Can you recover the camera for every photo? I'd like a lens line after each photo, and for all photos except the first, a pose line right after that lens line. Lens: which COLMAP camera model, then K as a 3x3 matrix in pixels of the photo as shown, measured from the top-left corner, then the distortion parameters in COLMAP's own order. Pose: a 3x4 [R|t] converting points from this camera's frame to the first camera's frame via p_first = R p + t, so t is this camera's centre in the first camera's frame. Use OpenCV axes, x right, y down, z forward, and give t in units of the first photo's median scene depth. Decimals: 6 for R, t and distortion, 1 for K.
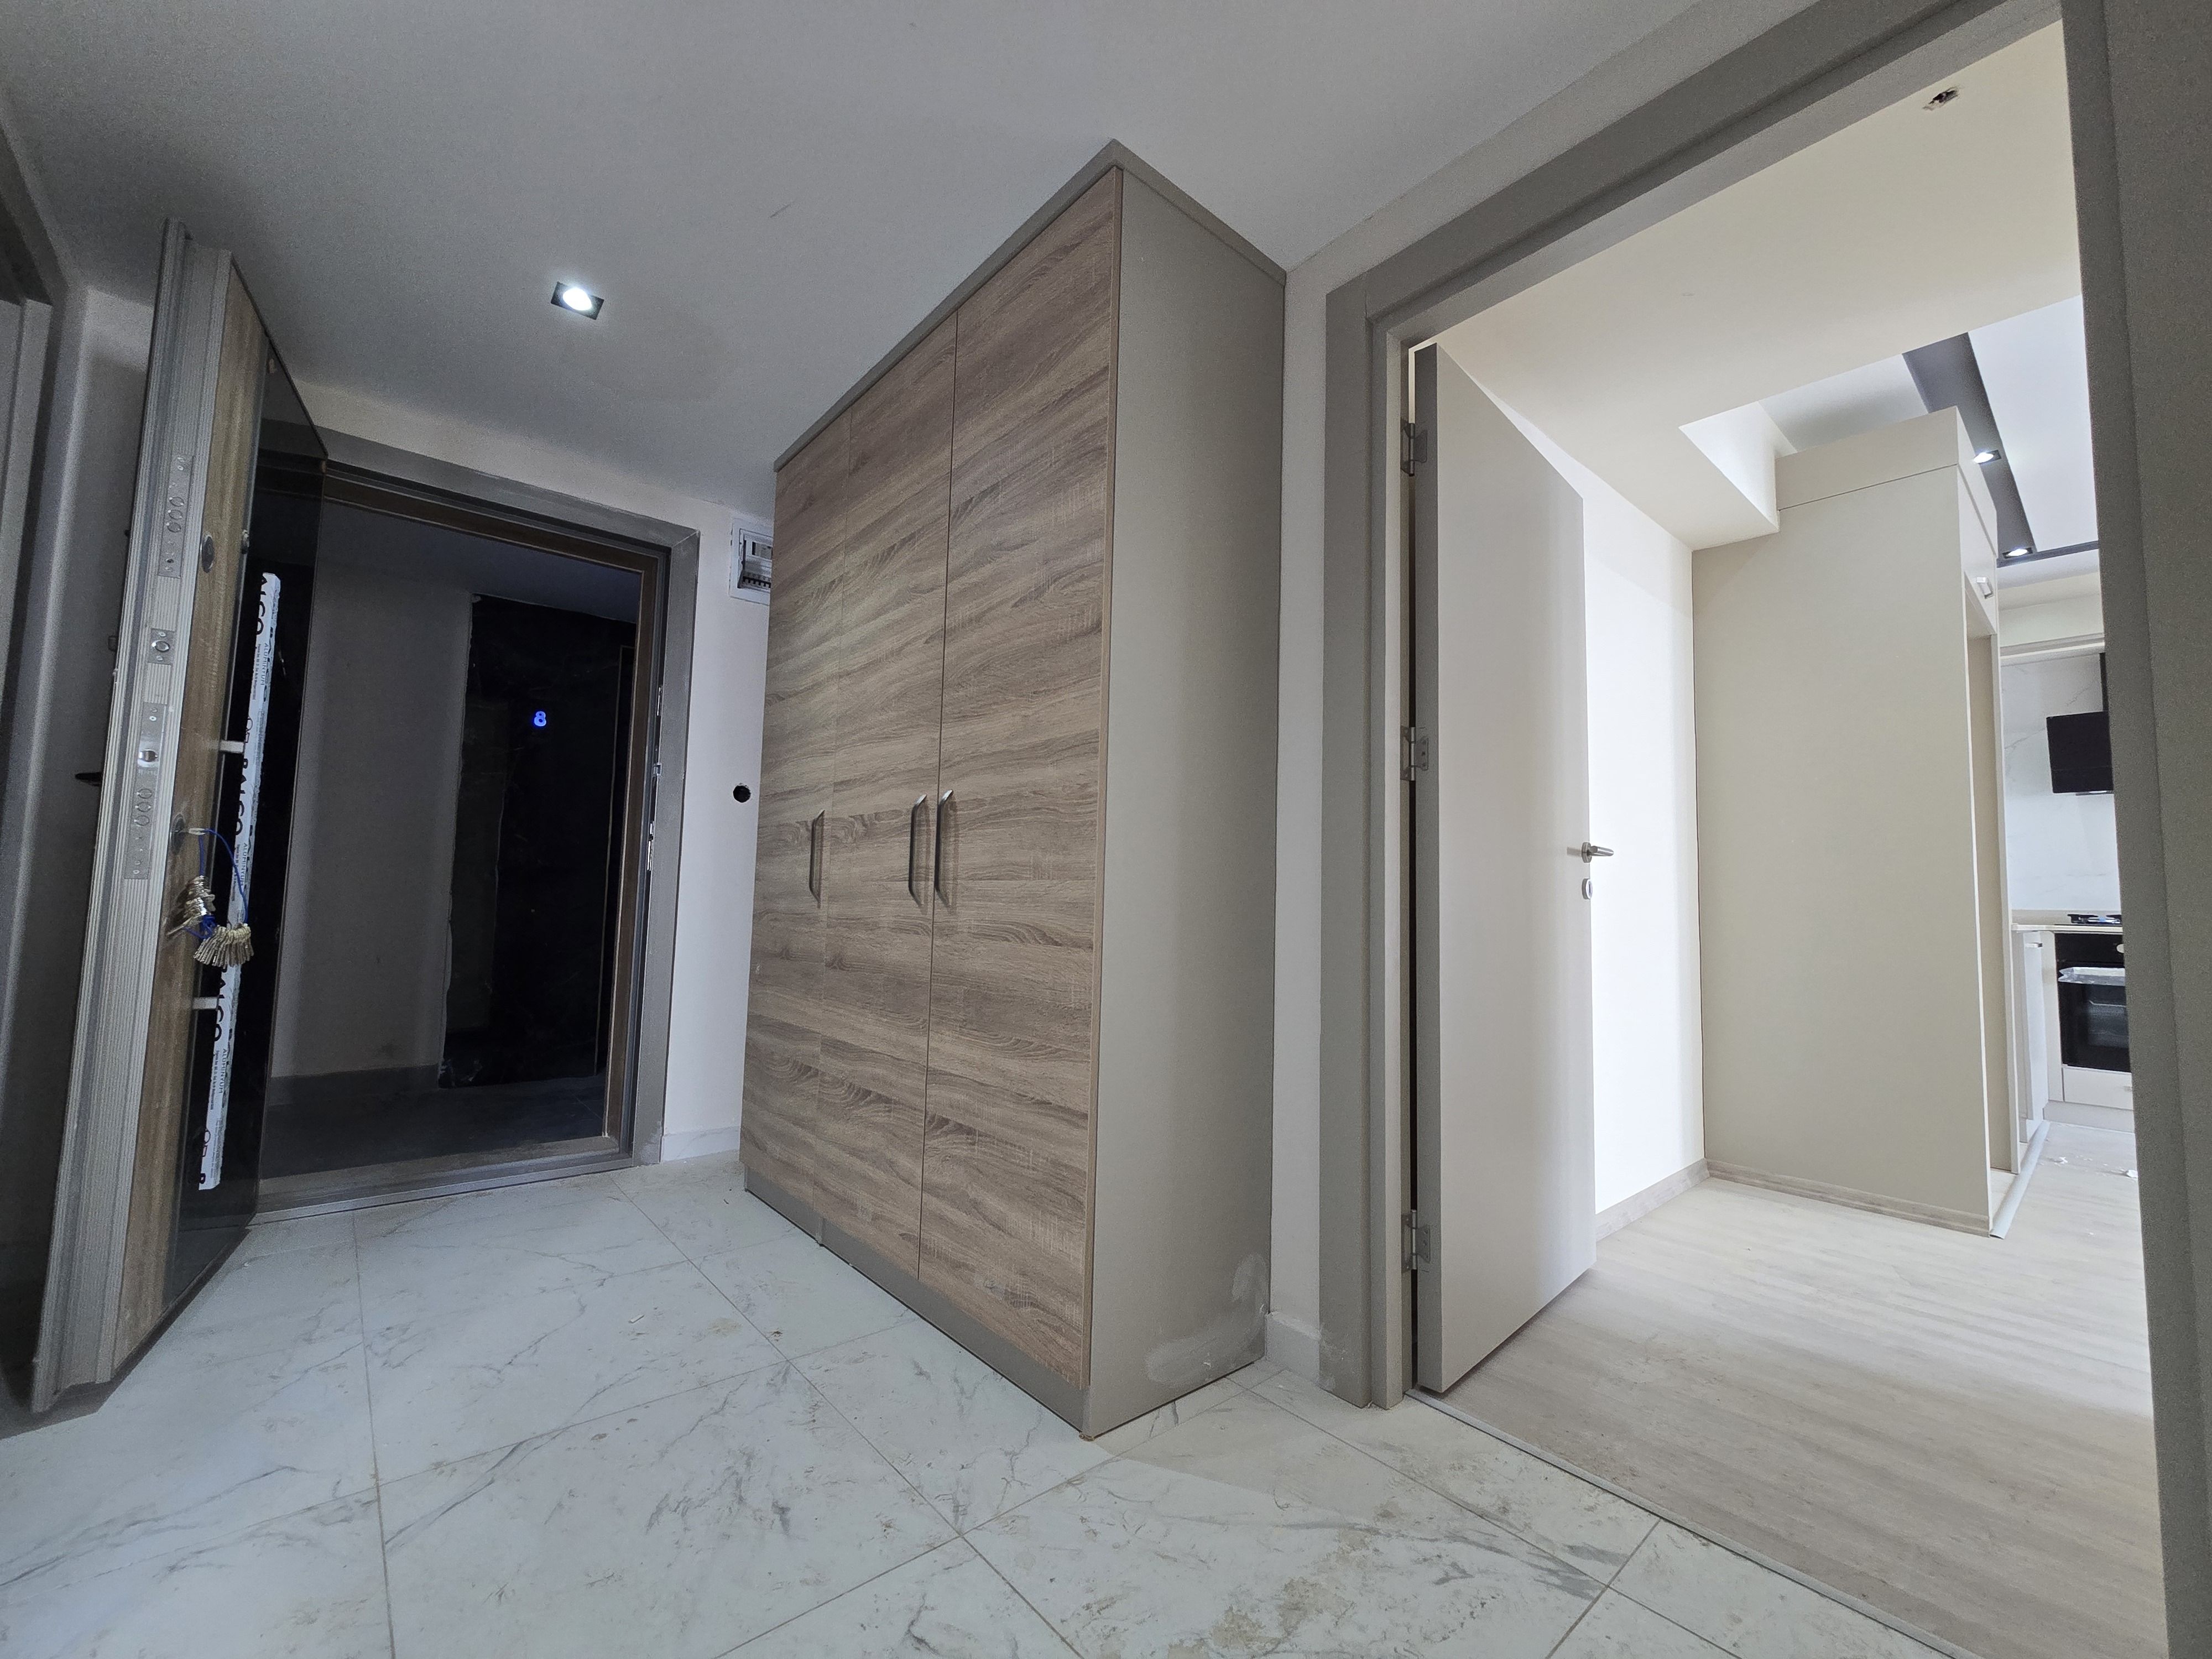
lens RADIAL K [[914.1, 0, 1105.7], [0, 914.1, 835.1], [0, 0, 1]] dist [-0.002012, -0.000350]
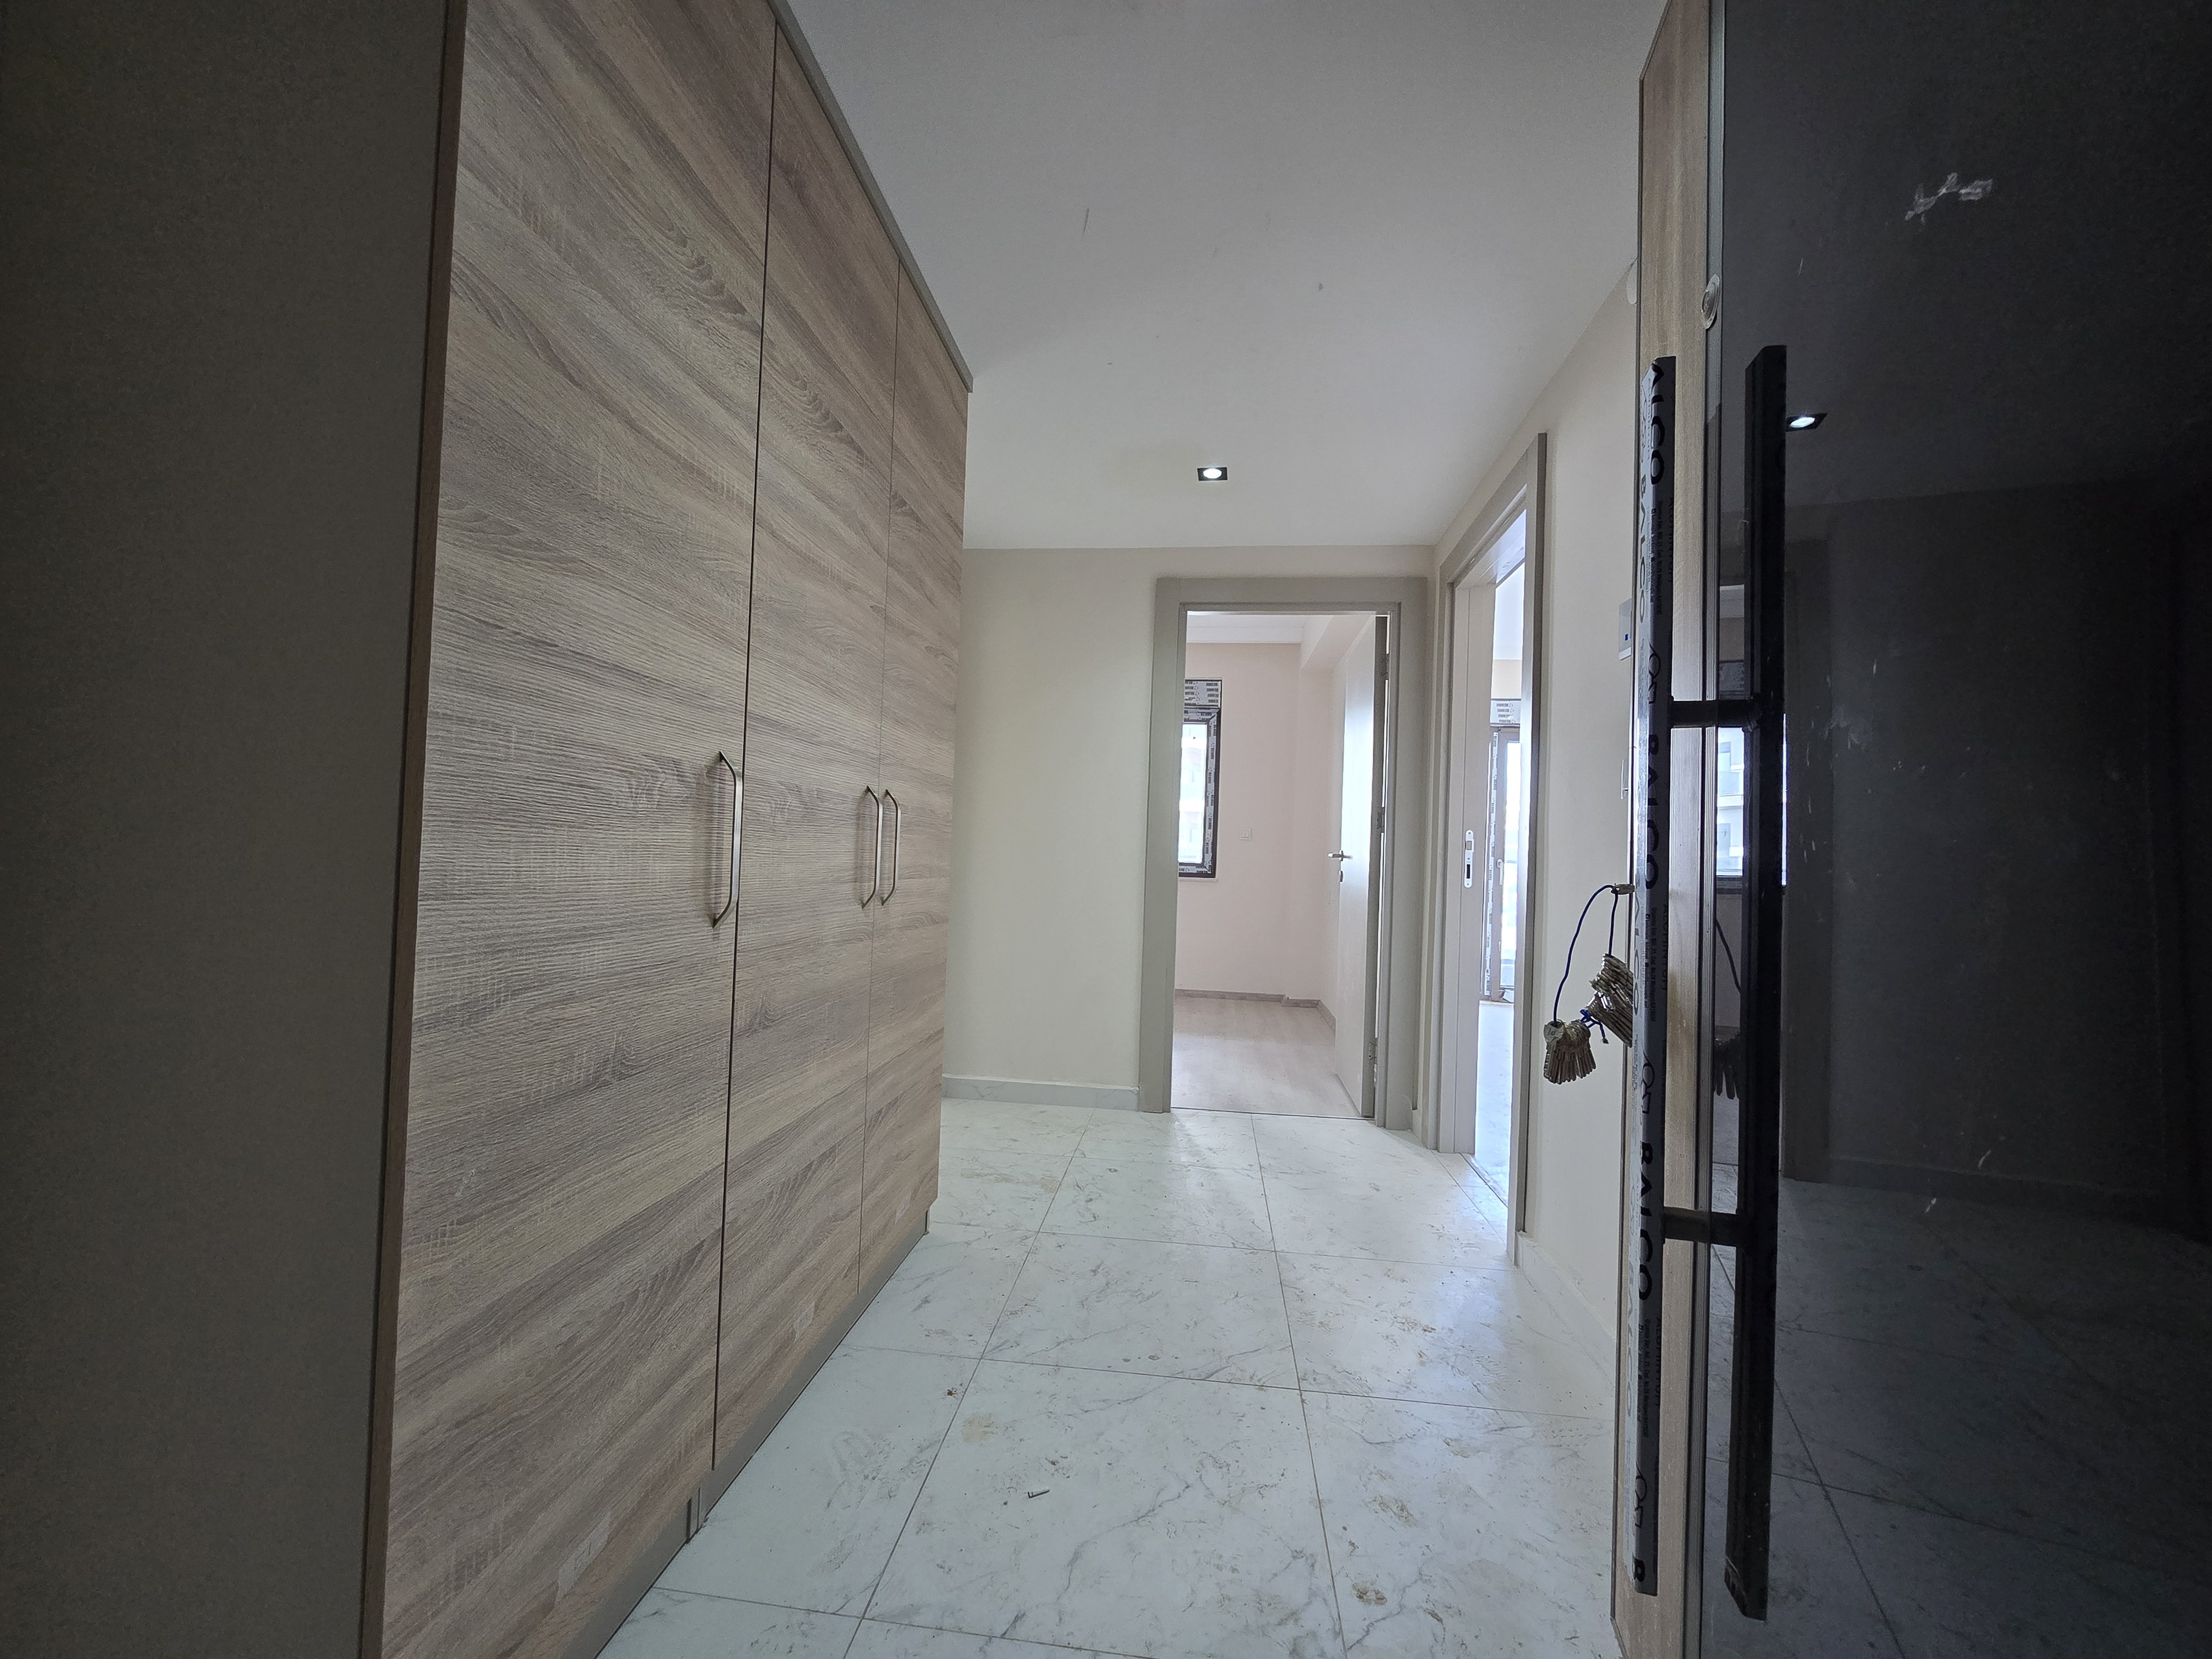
lens RADIAL K [[914.1, 0, 1105.7], [0, 914.1, 835.1], [0, 0, 1]] dist [-0.002012, -0.000350]
pose [[-0.680780, -0.038573, 0.731472, -1.137856], [-0.118628, 0.991235, -0.058135, 0.032429], [-0.722818, -0.126351, -0.679389, 1.620273]]
